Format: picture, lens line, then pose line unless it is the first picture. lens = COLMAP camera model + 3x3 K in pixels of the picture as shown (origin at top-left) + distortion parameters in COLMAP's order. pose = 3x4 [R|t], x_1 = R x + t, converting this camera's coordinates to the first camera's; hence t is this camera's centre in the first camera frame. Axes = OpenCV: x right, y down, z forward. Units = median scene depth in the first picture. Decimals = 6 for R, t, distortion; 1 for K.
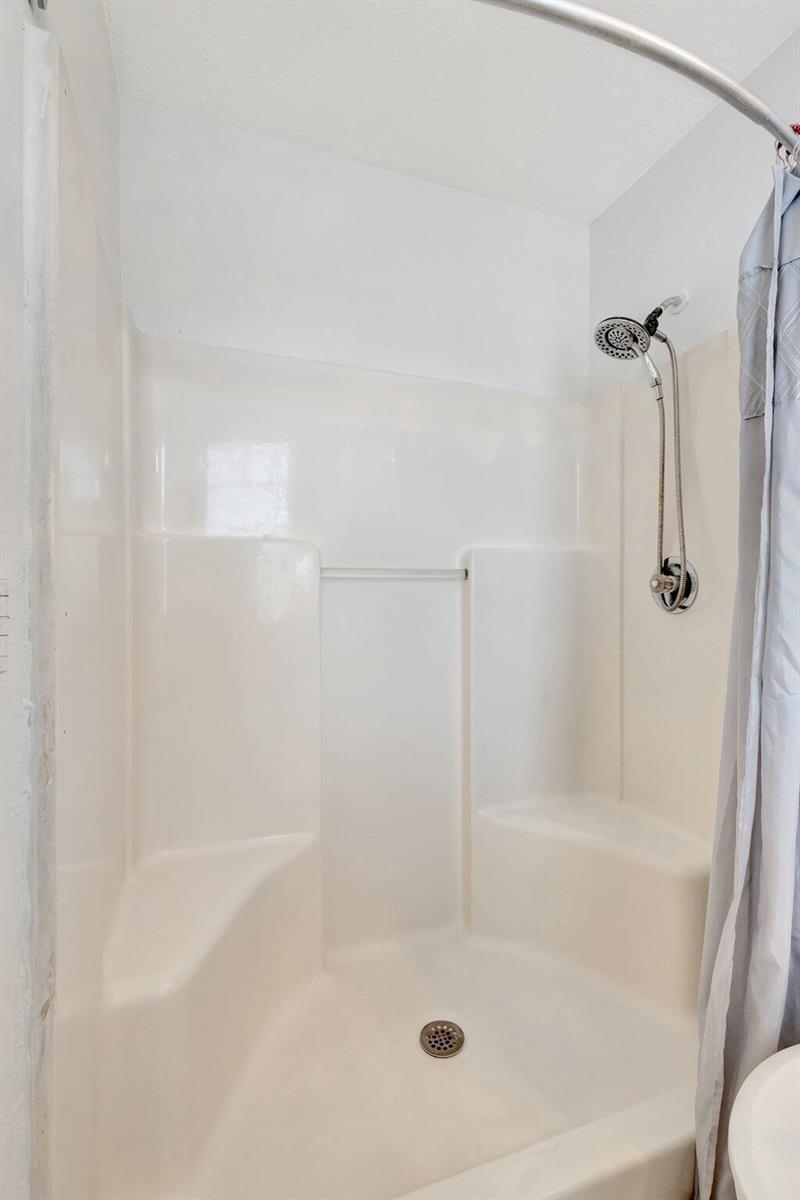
lens RADIAL K [[548.6, 0, 400.0], [0, 548.6, 581.5], [0, 0, 1]] dist [0.015769, -0.006503]
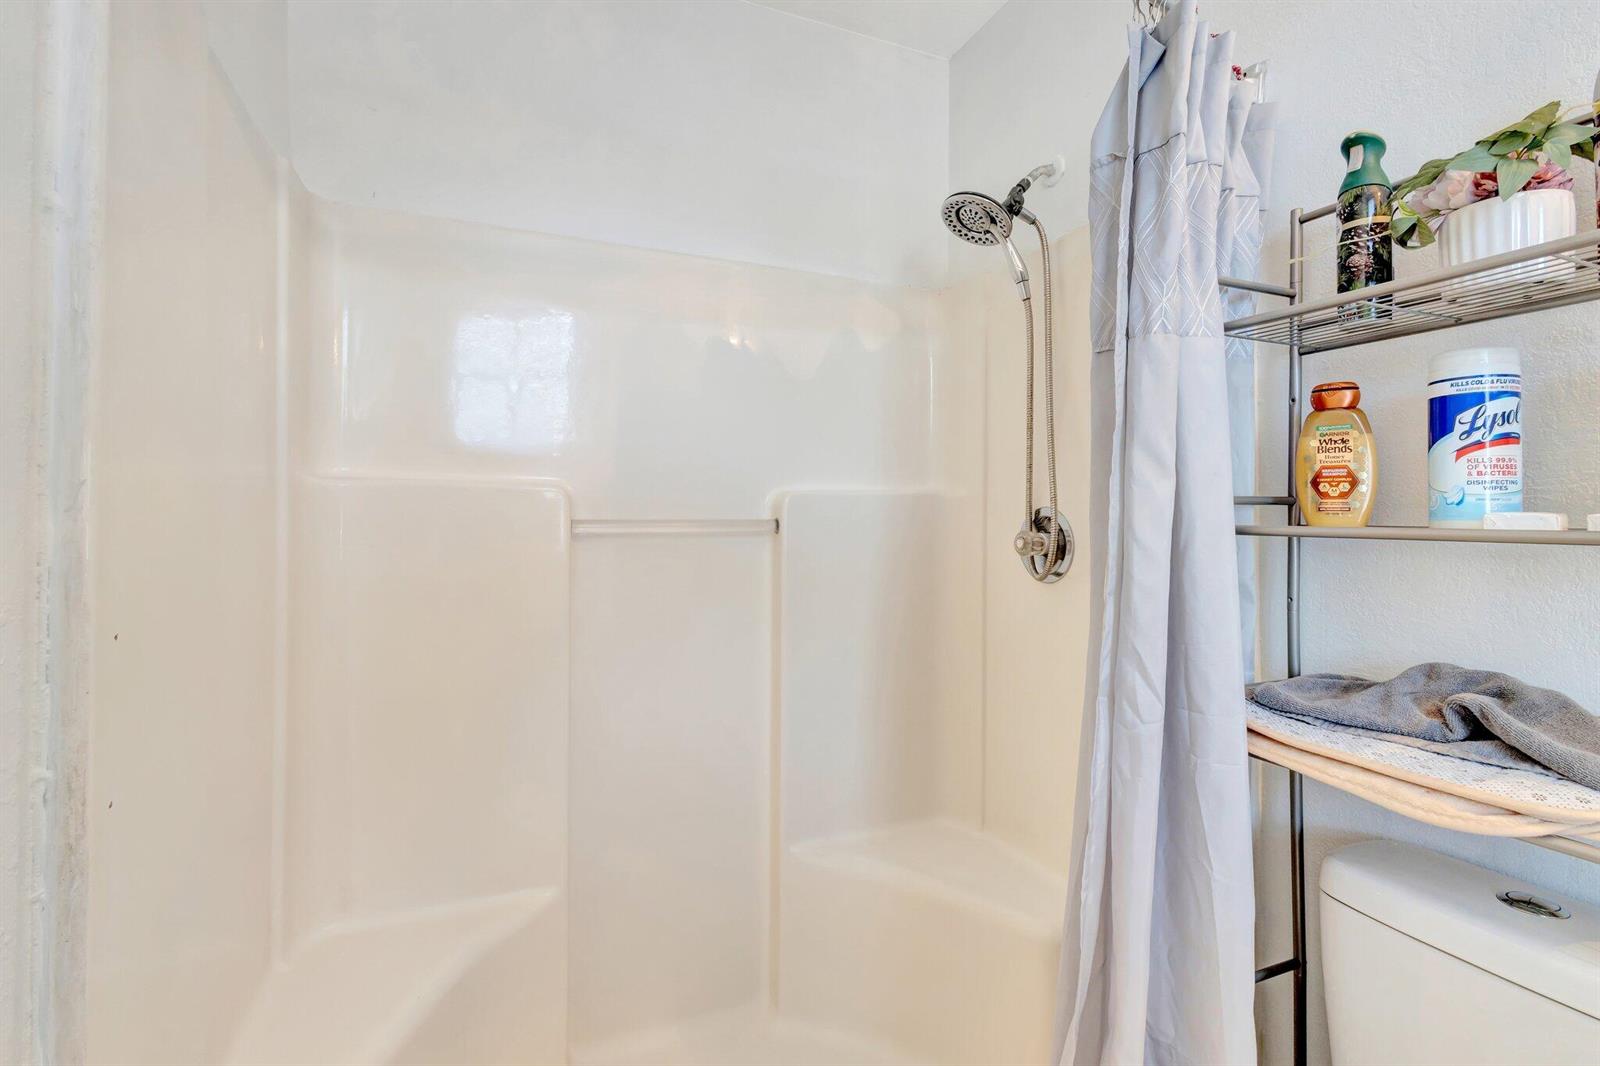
lens RADIAL K [[740.1, 0, 797.5], [0, 740.1, 482.7], [0, 0, 1]] dist [0.017861, -0.007195]
pose [[0.998909, 0.006394, 0.046256, 0.114237], [-0.005968, 0.999939, -0.009332, -0.069882], [-0.046312, 0.009046, 0.998886, 0.001003]]
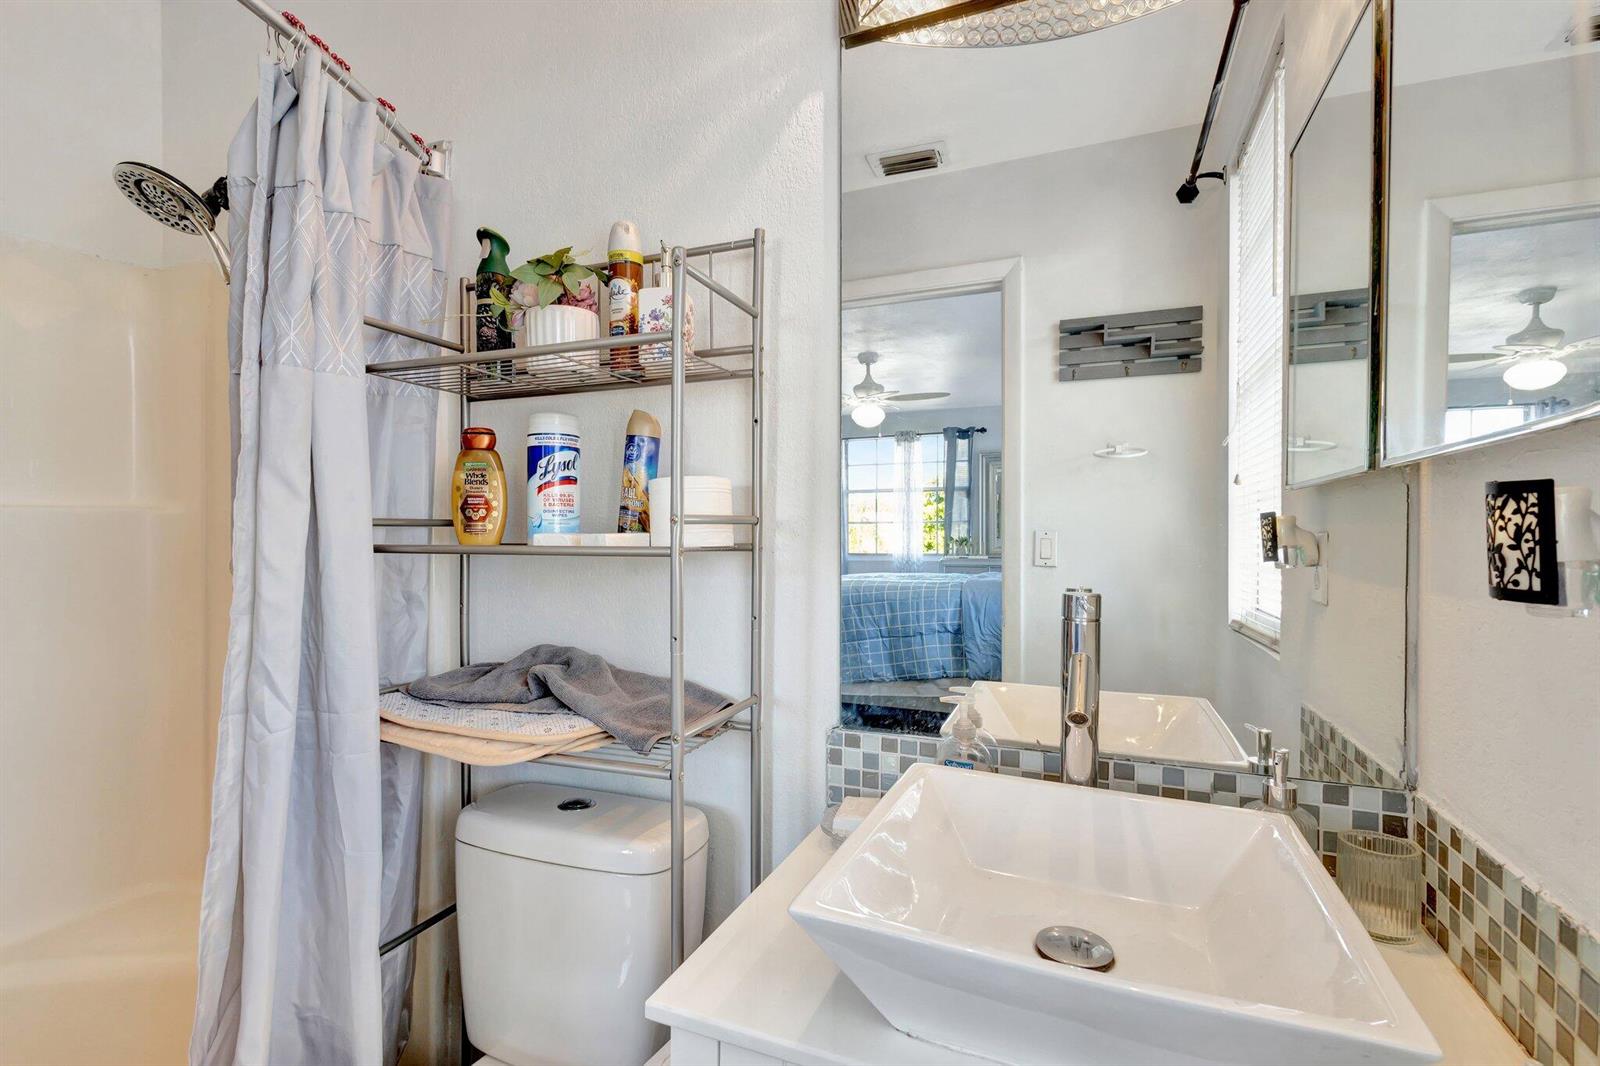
lens RADIAL K [[735.6, 0, 797.4], [0, 735.6, 528.0], [0, 0, 1]] dist [0.007021, -0.000679]
pose [[0.680495, 0.008101, 0.732708, 0.272967], [-0.025230, 0.999605, 0.012380, -0.077029], [-0.732318, -0.026910, 0.680431, -0.171746]]
